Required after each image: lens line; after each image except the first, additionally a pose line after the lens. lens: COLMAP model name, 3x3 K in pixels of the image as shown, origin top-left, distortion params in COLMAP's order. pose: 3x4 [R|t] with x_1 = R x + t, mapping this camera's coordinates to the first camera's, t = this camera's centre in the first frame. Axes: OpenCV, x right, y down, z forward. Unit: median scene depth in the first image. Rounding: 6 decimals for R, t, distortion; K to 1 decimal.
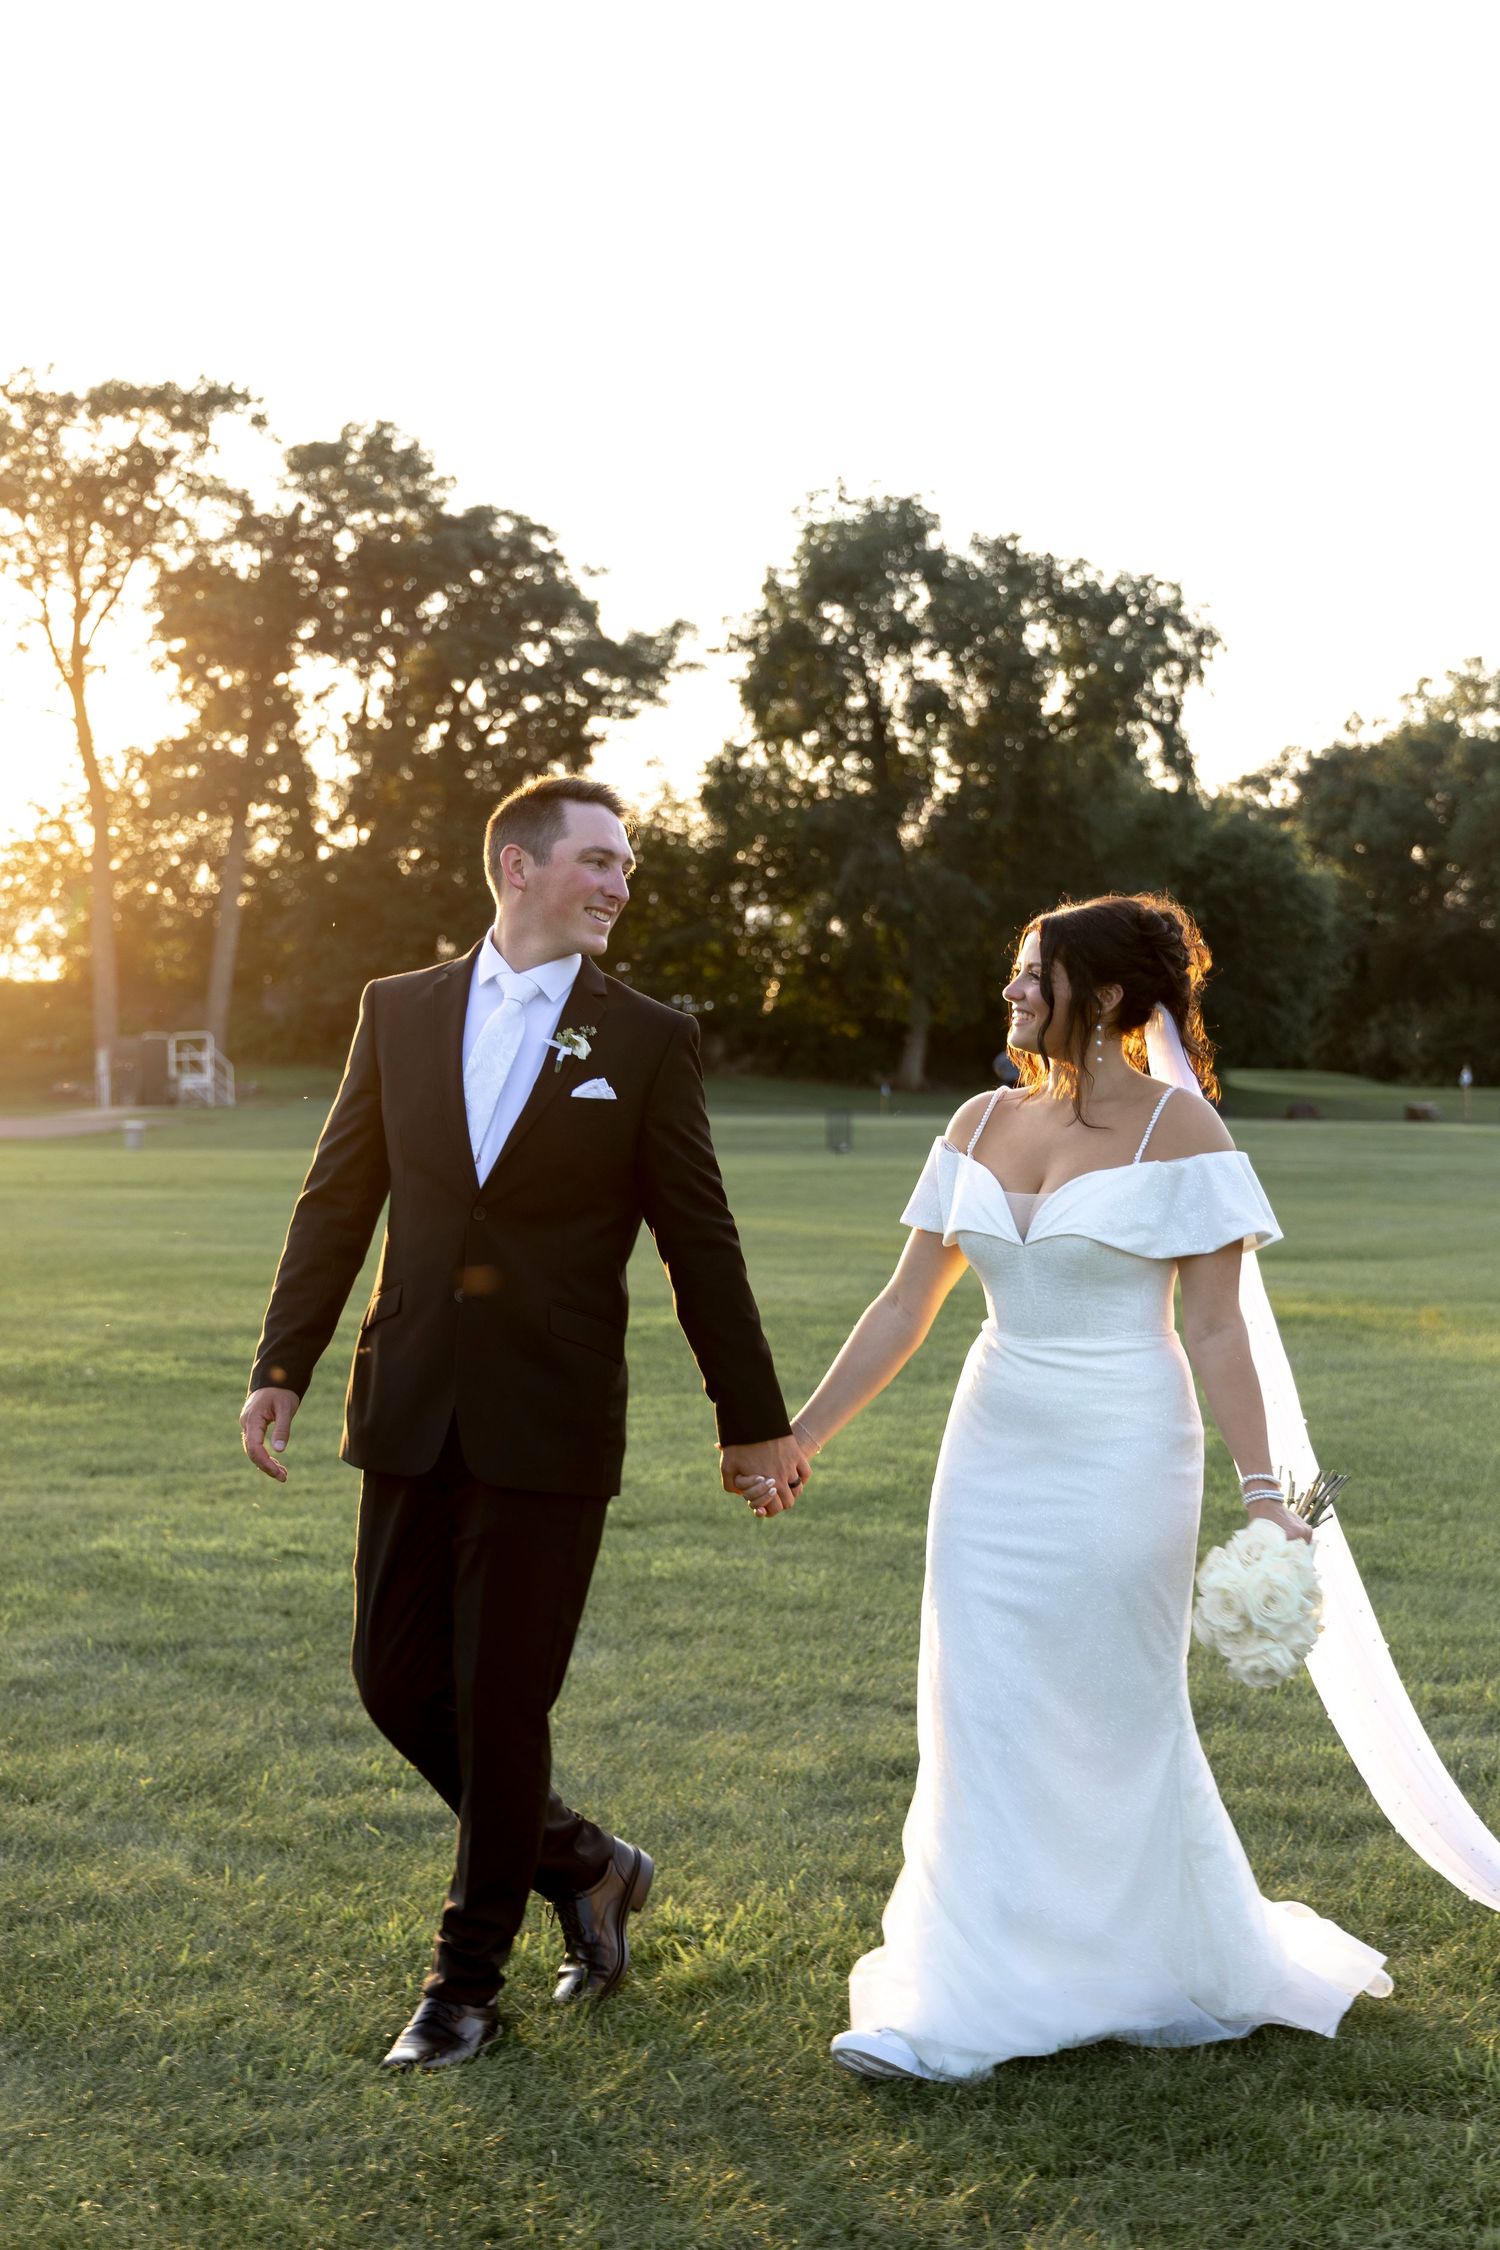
lens RADIAL K [[3913.0, 0, 746.9], [0, 3913.0, 1121.5], [0, 0, 1]] dist [0.067010, 0.000000]
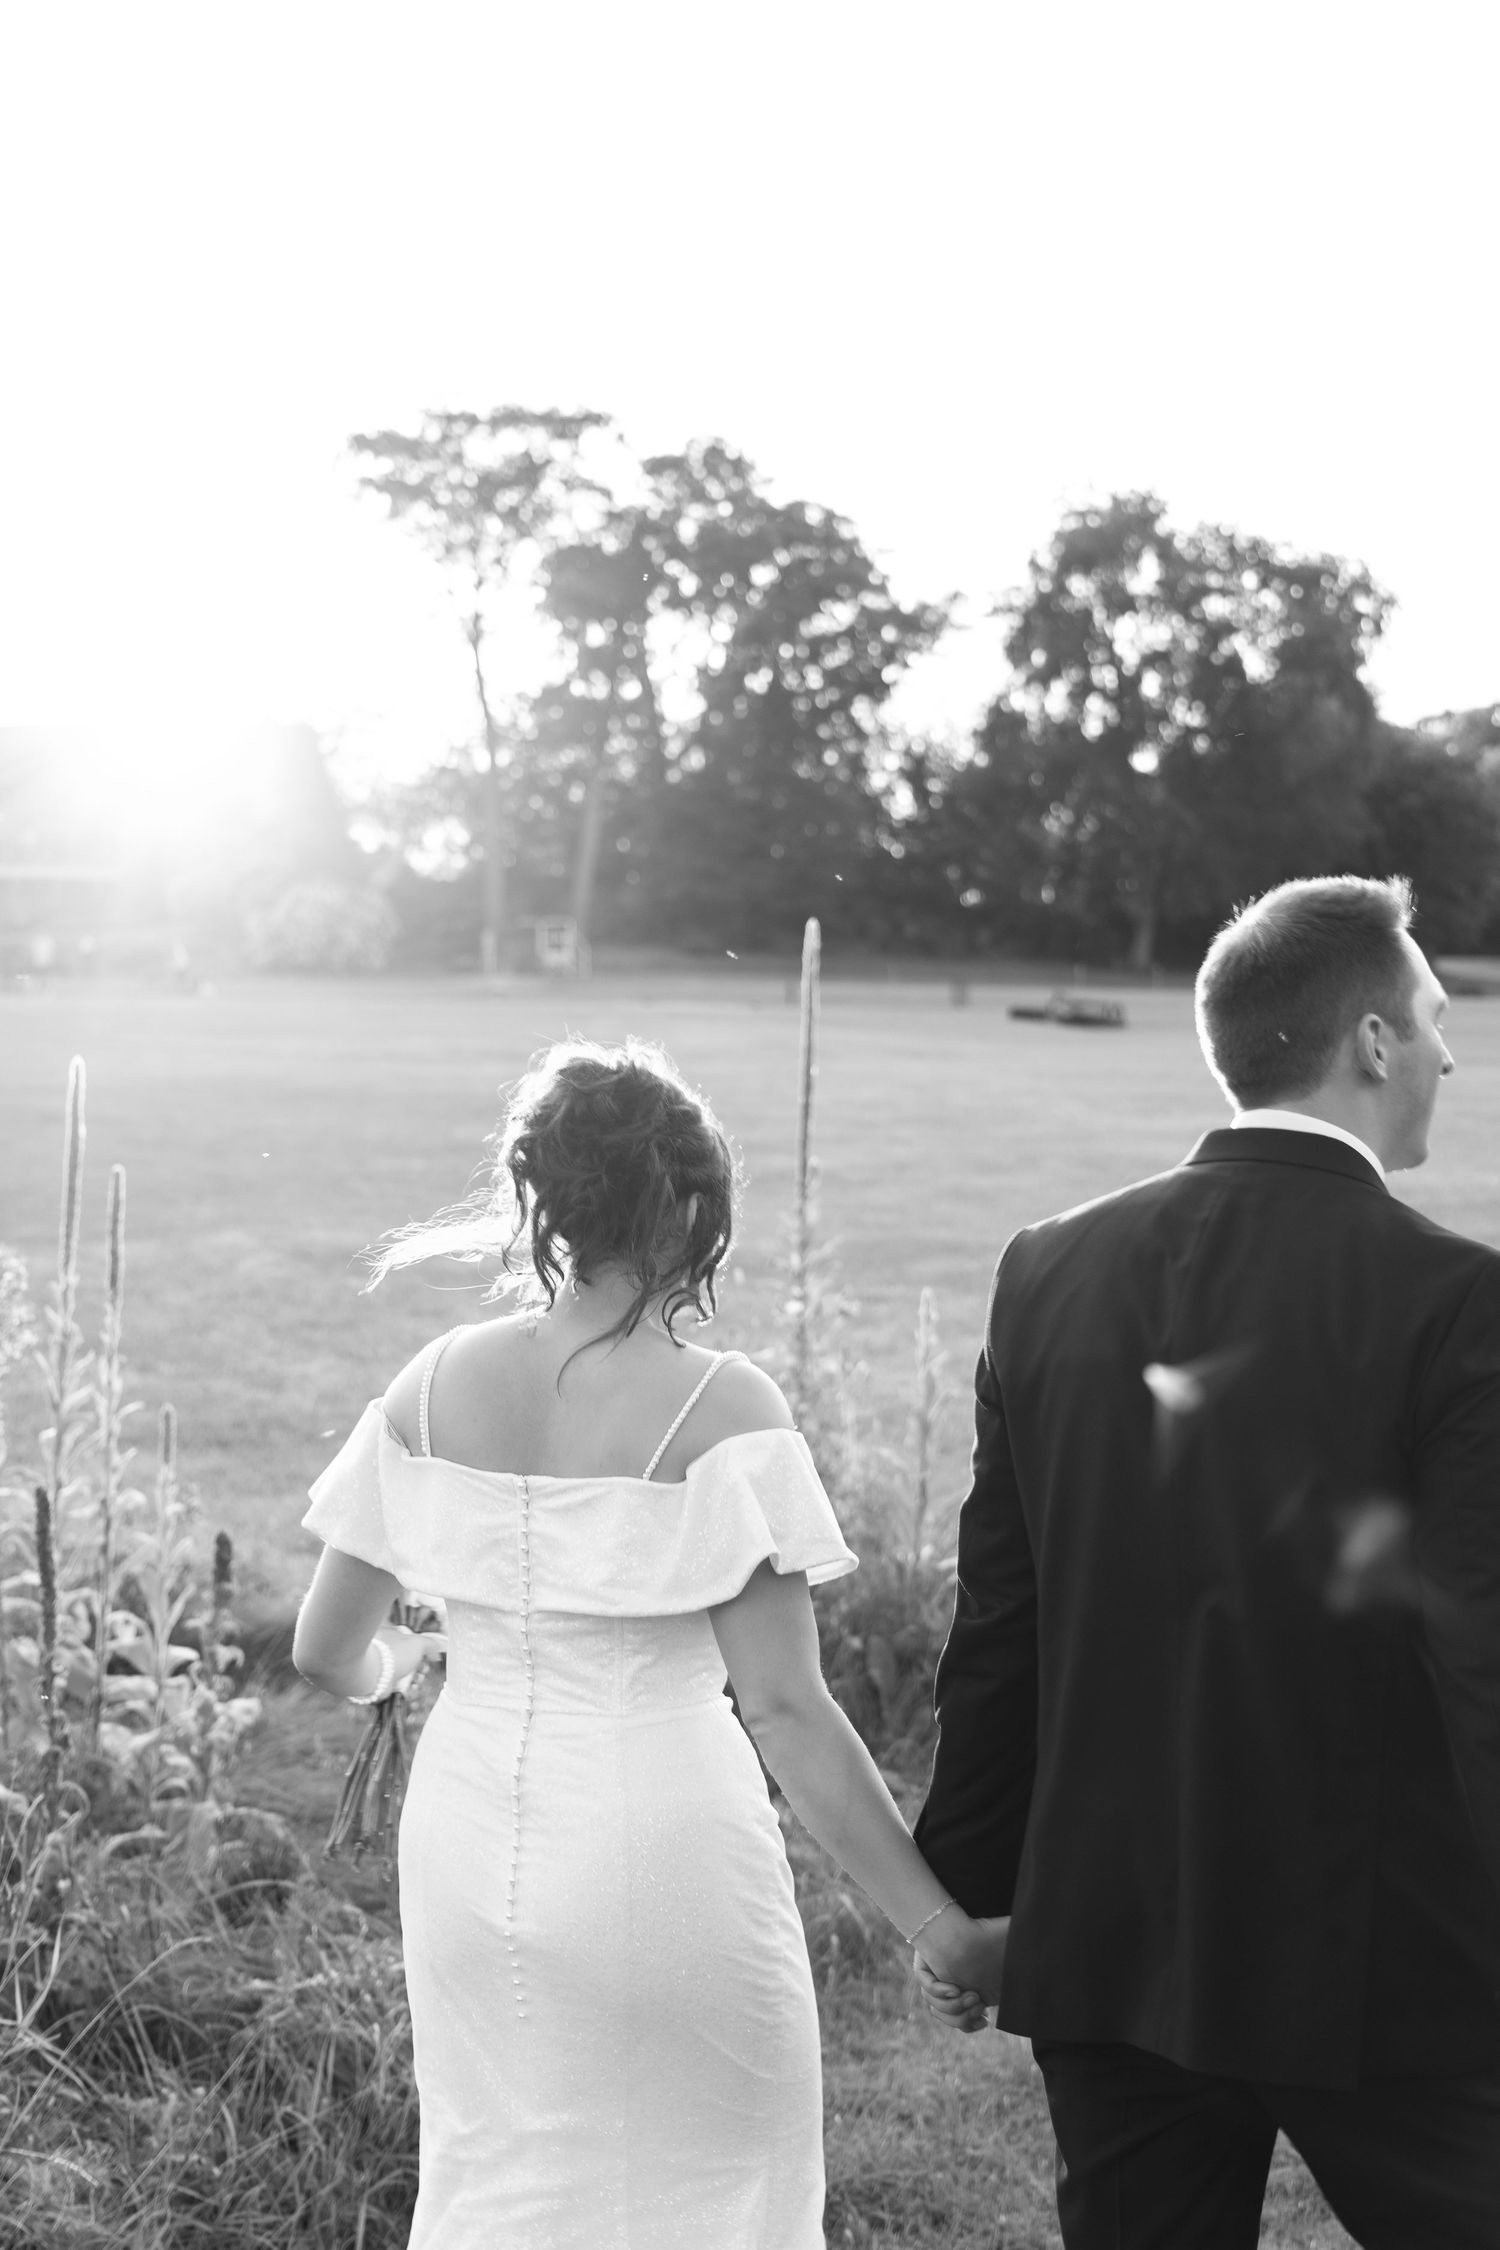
lens RADIAL K [[3913.0, 0, 772.1], [0, 3913.0, 1120.1], [0, 0, 1]] dist [0.067010, 0.000000]
pose [[0.996069, 0.013402, -0.087565, 0.035877], [-0.011473, 0.999681, 0.022491, 0.012777], [0.087838, -0.021398, 0.995905, -0.245918]]
